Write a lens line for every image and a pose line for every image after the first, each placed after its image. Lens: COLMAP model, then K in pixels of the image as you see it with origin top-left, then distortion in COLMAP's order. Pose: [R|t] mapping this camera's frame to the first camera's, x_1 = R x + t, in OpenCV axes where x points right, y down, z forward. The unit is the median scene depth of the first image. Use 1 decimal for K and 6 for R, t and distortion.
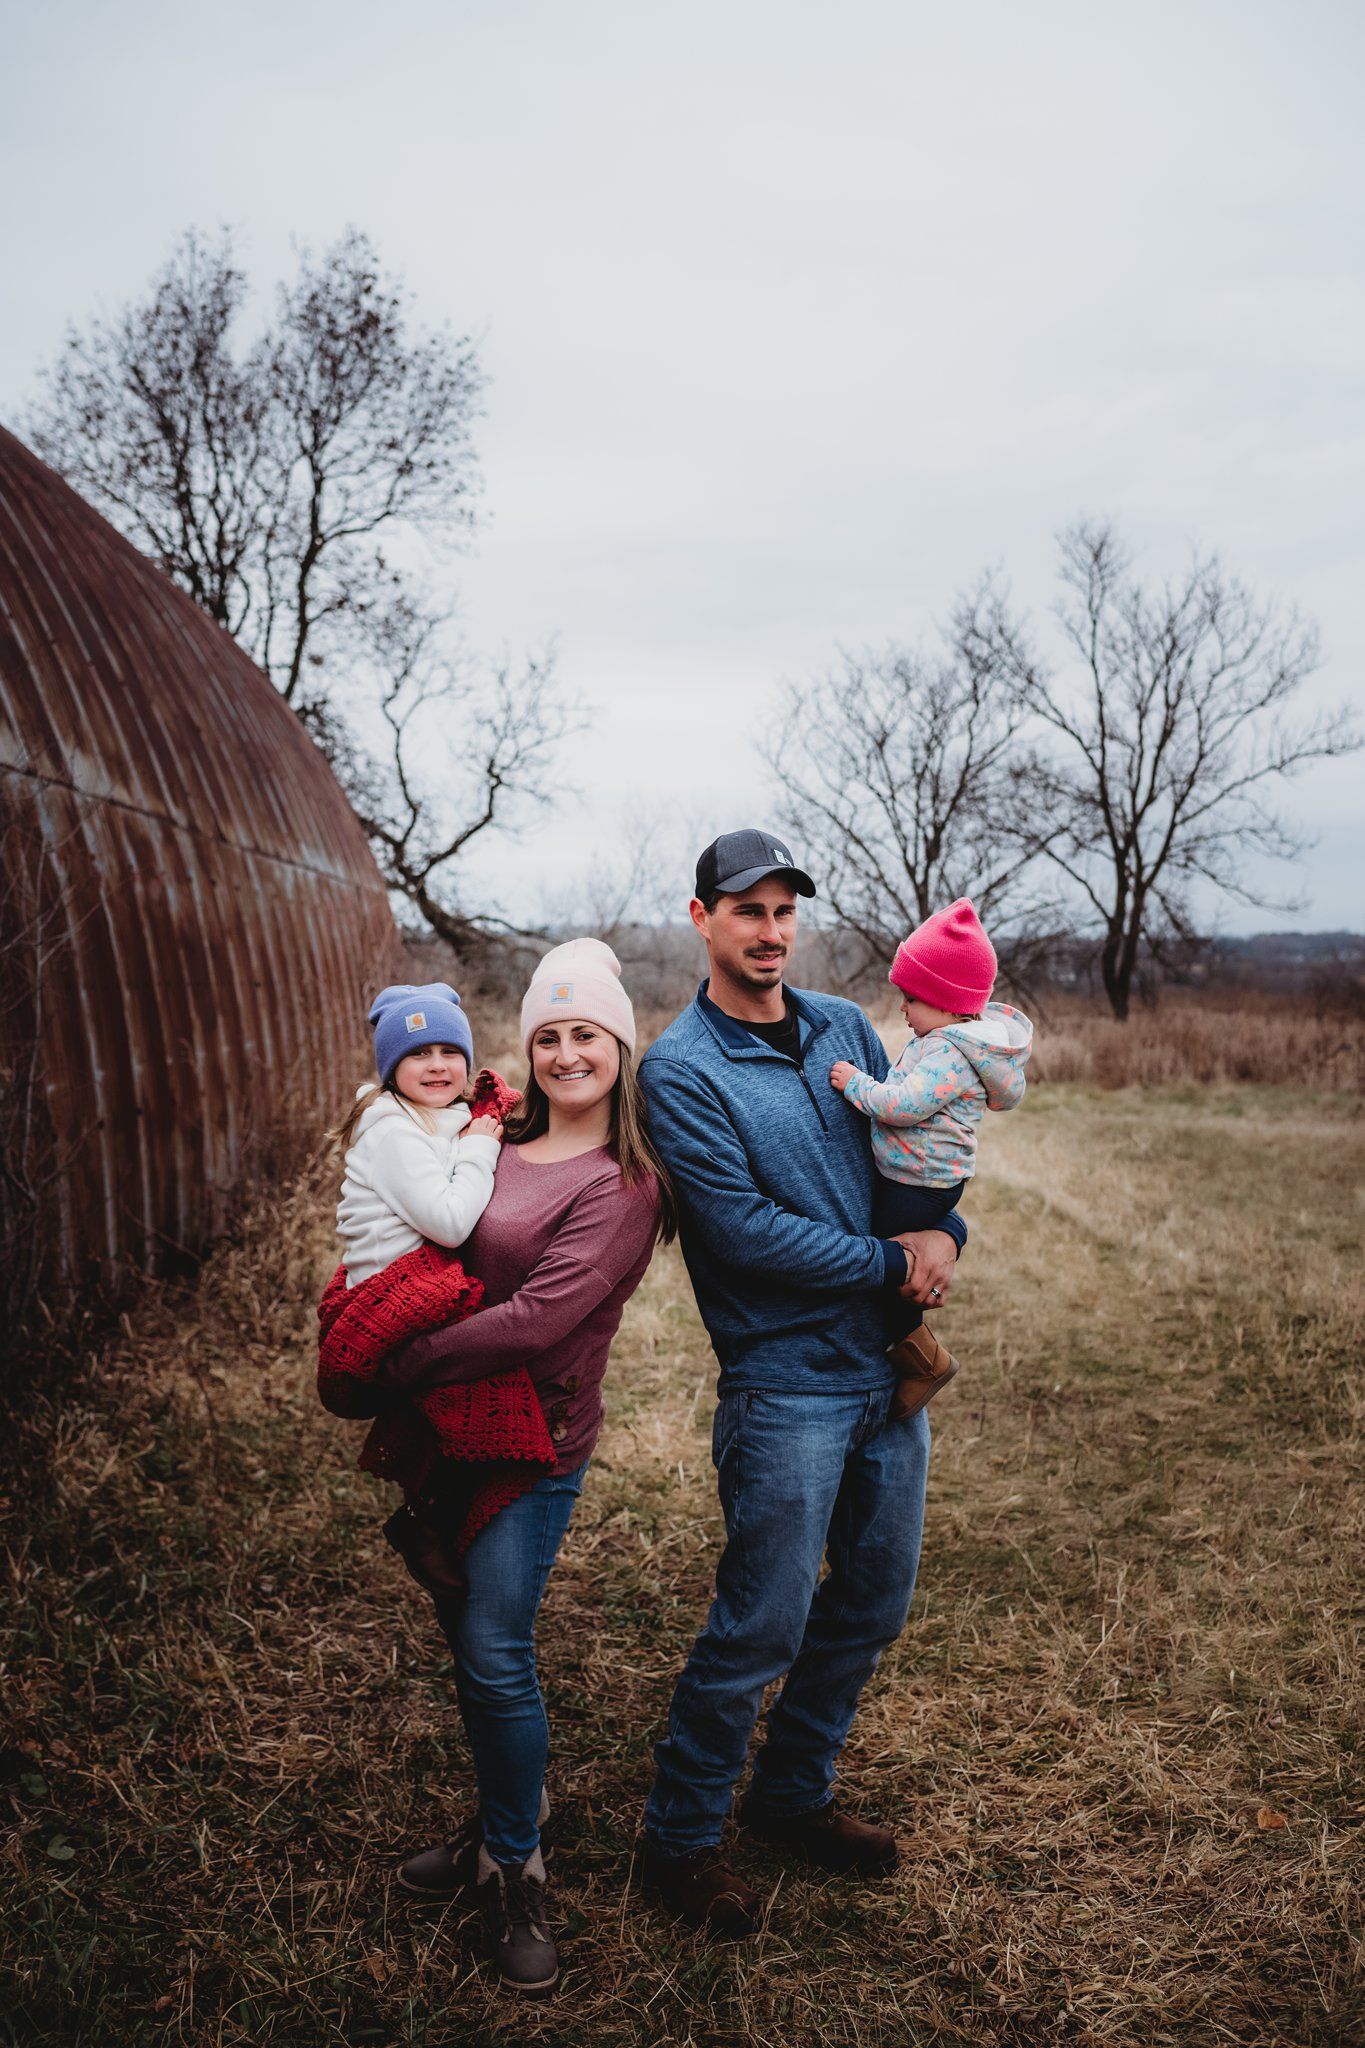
lens RADIAL K [[2010.7, 0, 682.5], [0, 2010.7, 1024.0], [0, 0, 1]] dist [-0.070801, 0.035831]
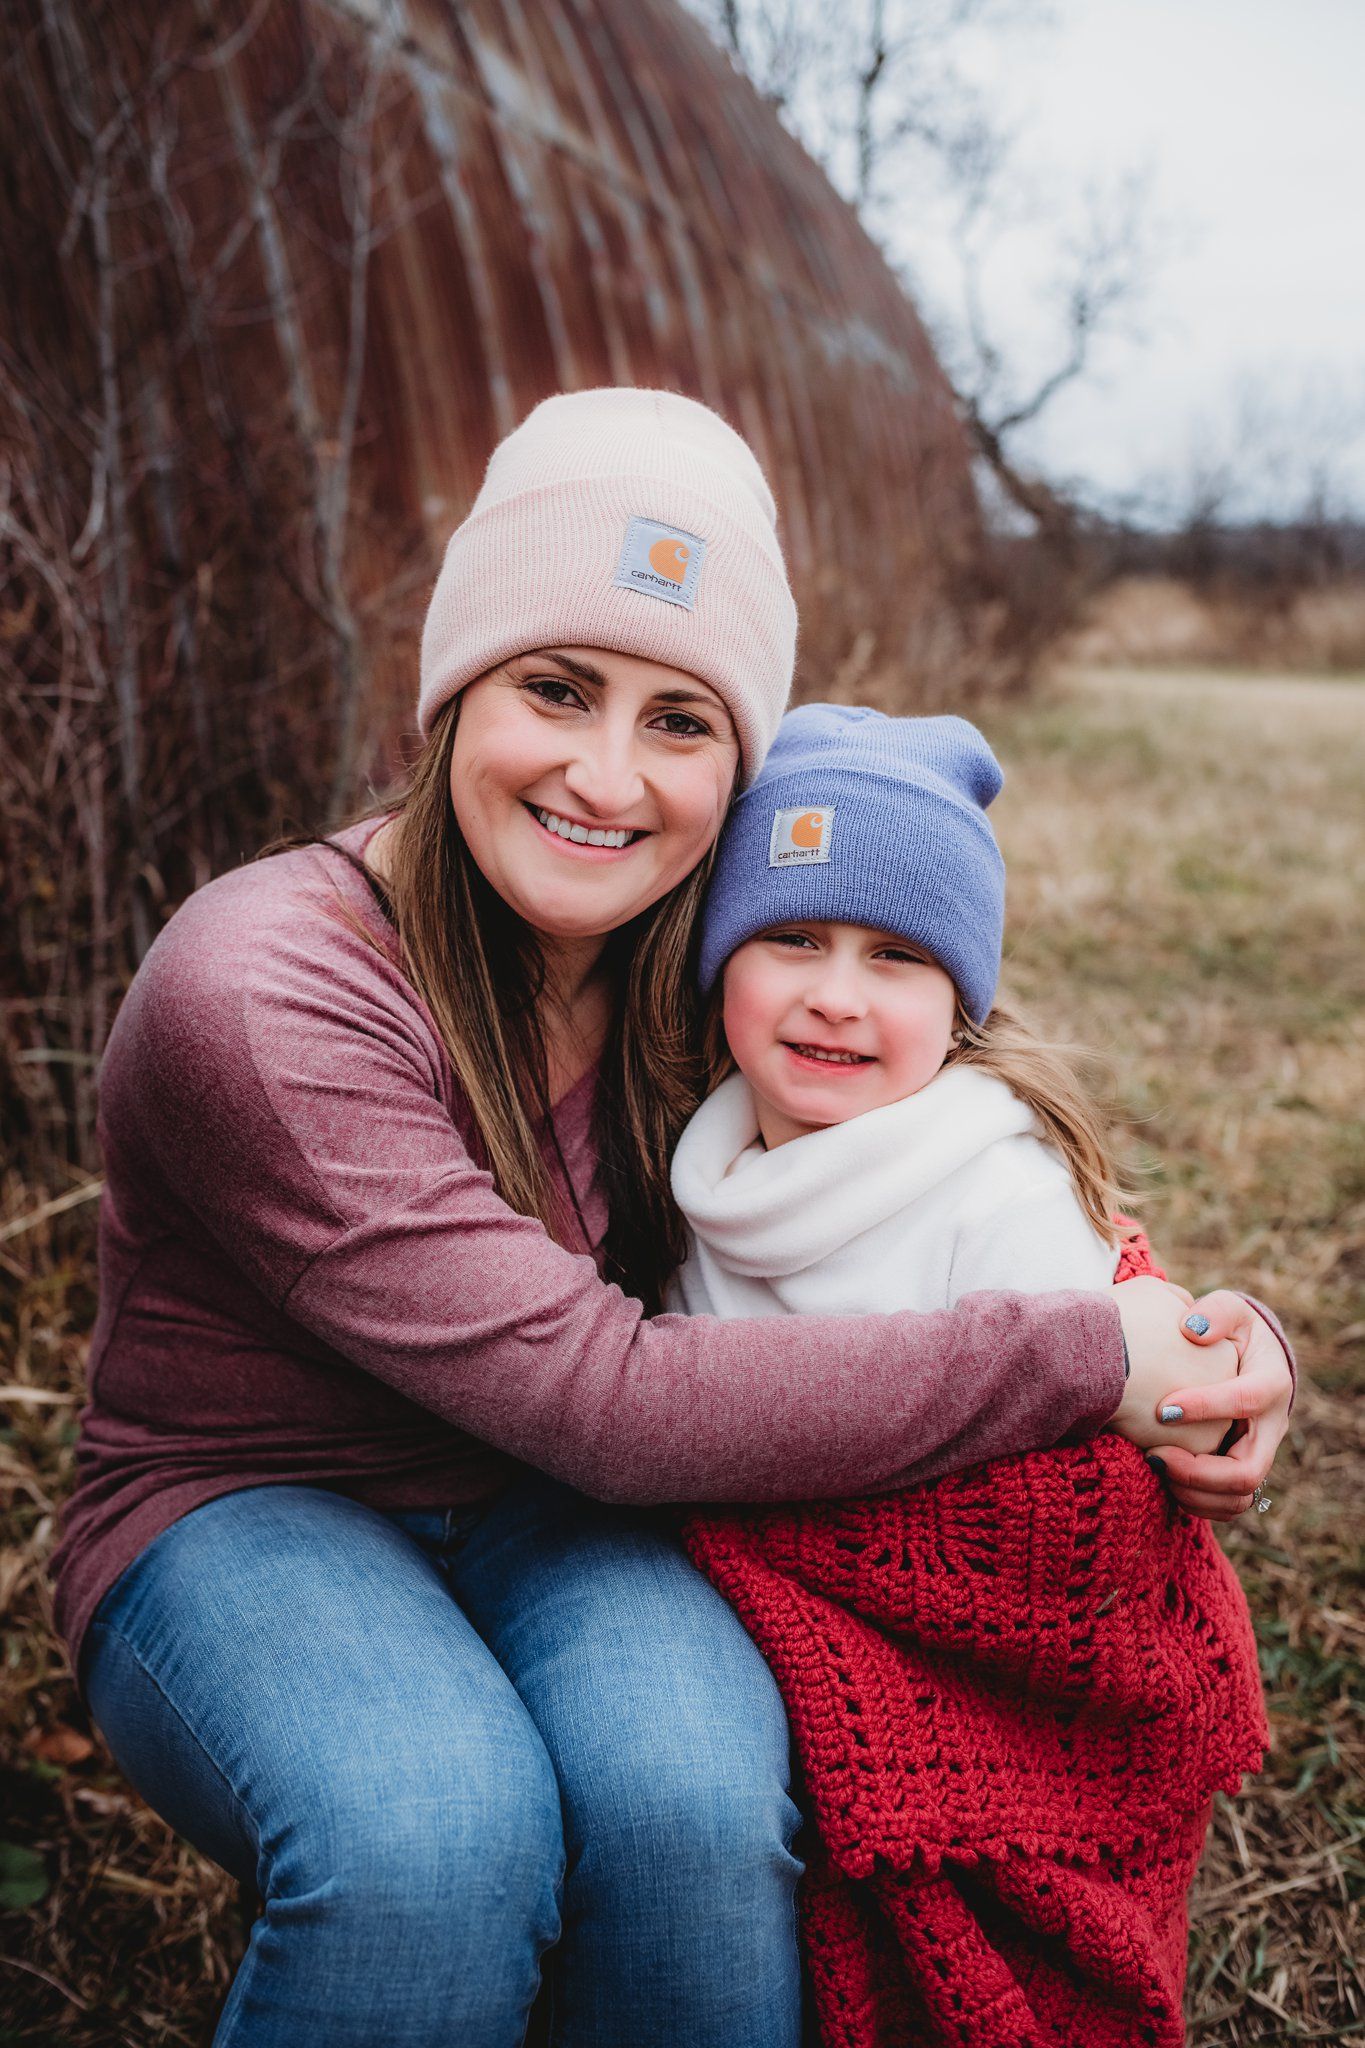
lens RADIAL K [[2023.4, 0, 682.5], [0, 2023.4, 1024.0], [0, 0, 1]] dist [-0.080952, 0.081809]
pose [[0.960481, 0.033021, -0.276380, -0.009308], [0.019961, 0.982210, 0.186723, 0.014078], [0.277629, -0.184861, 0.942735, 0.067758]]
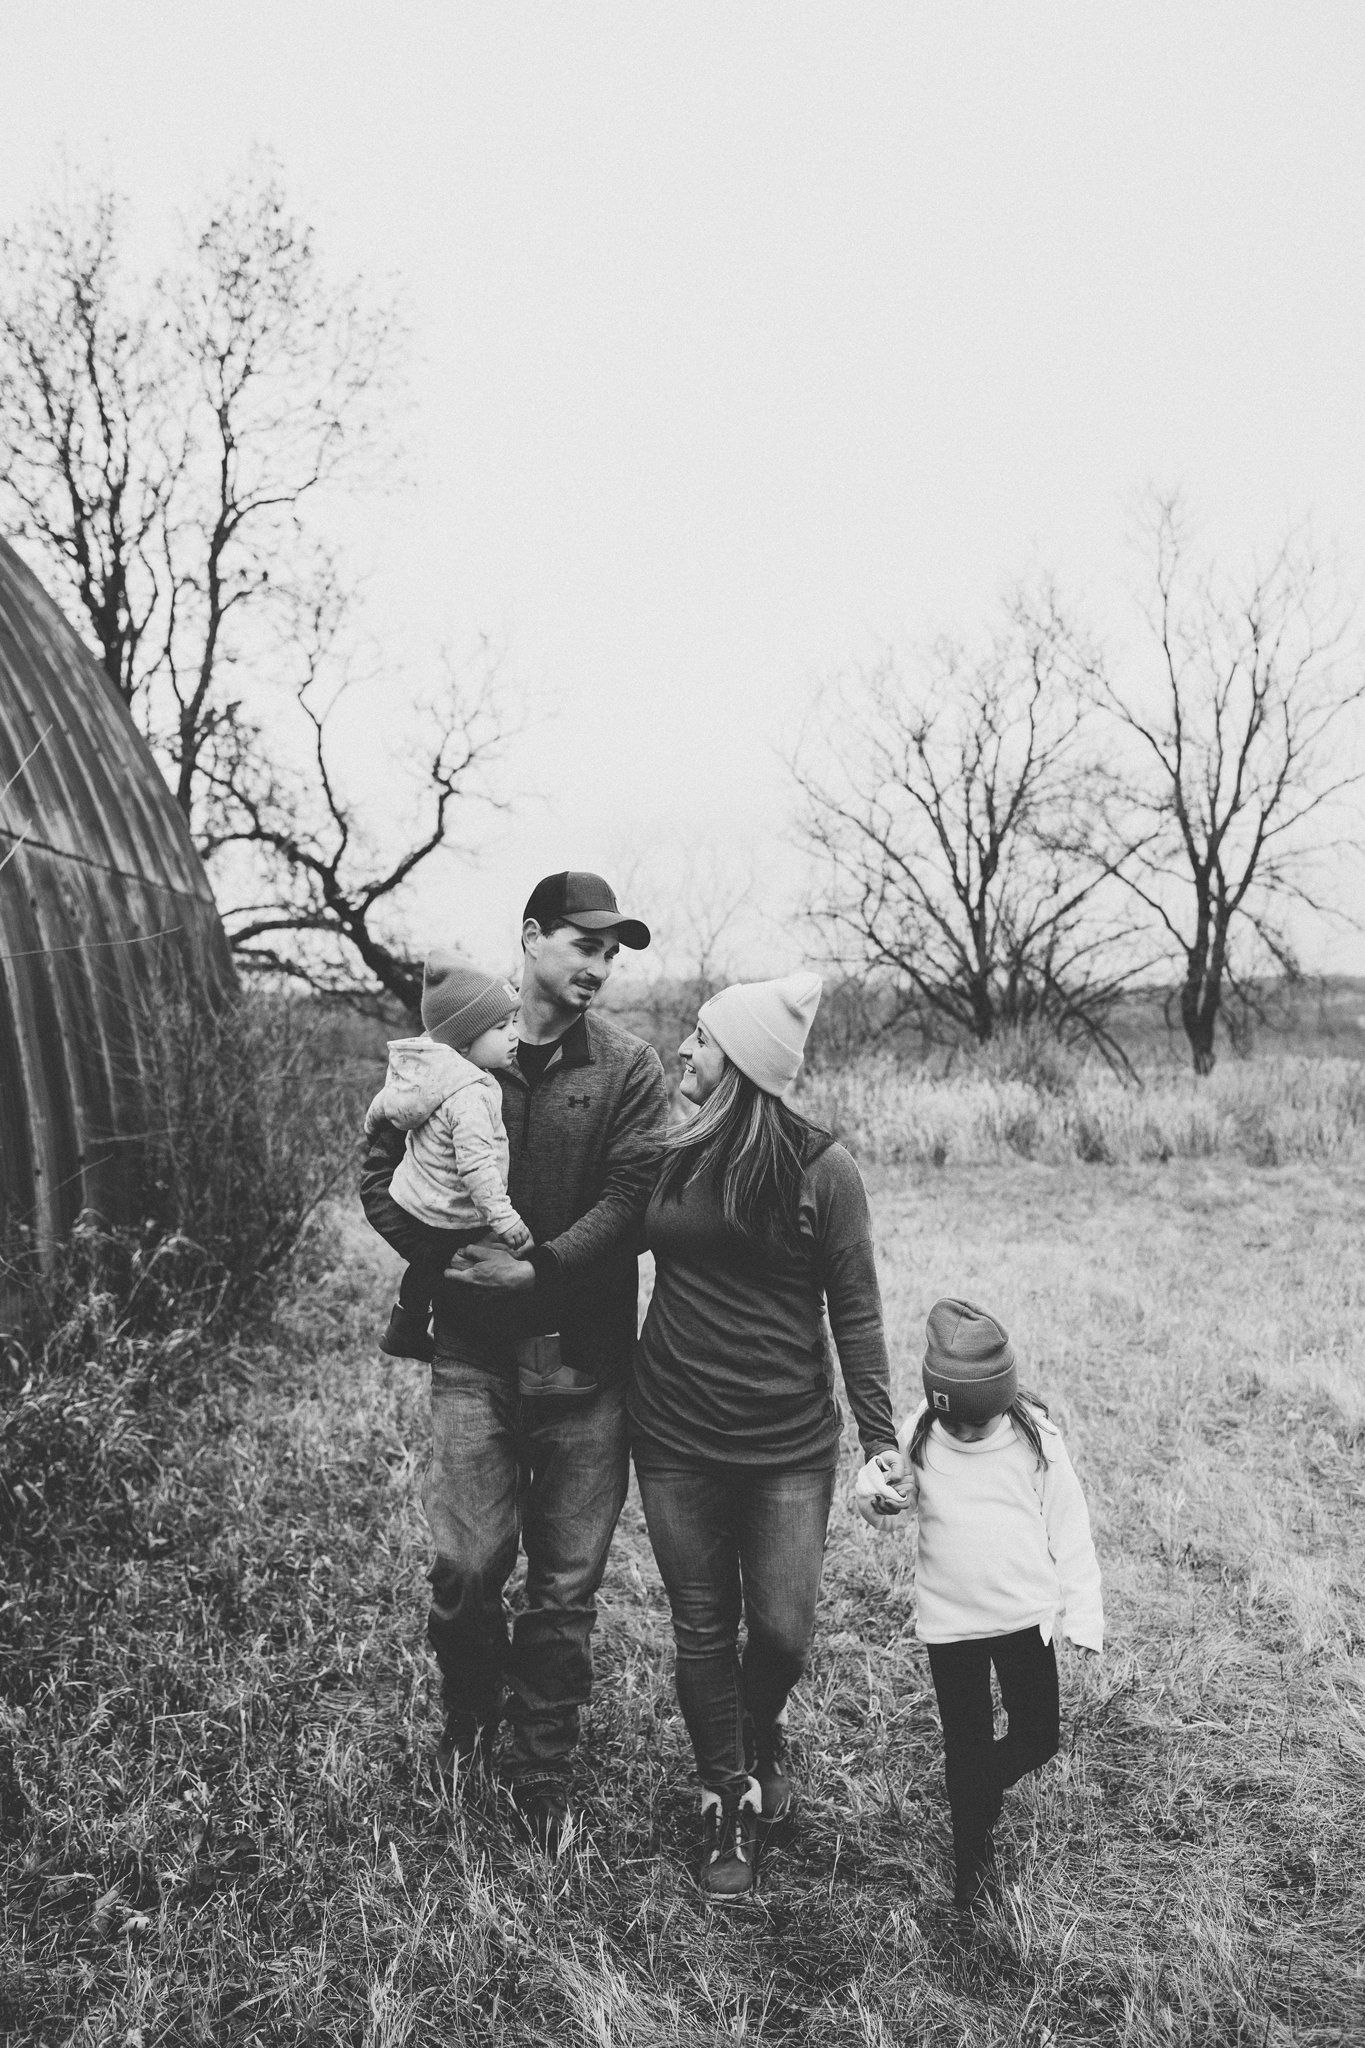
lens RADIAL K [[2023.4, 0, 682.5], [0, 2023.4, 1024.0], [0, 0, 1]] dist [-0.080952, 0.081809]
pose [[0.999811, -0.019374, 0.001361, -0.000923], [0.019405, 0.999384, -0.029243, -0.001560], [-0.000793, 0.029264, 0.999571, 0.193934]]
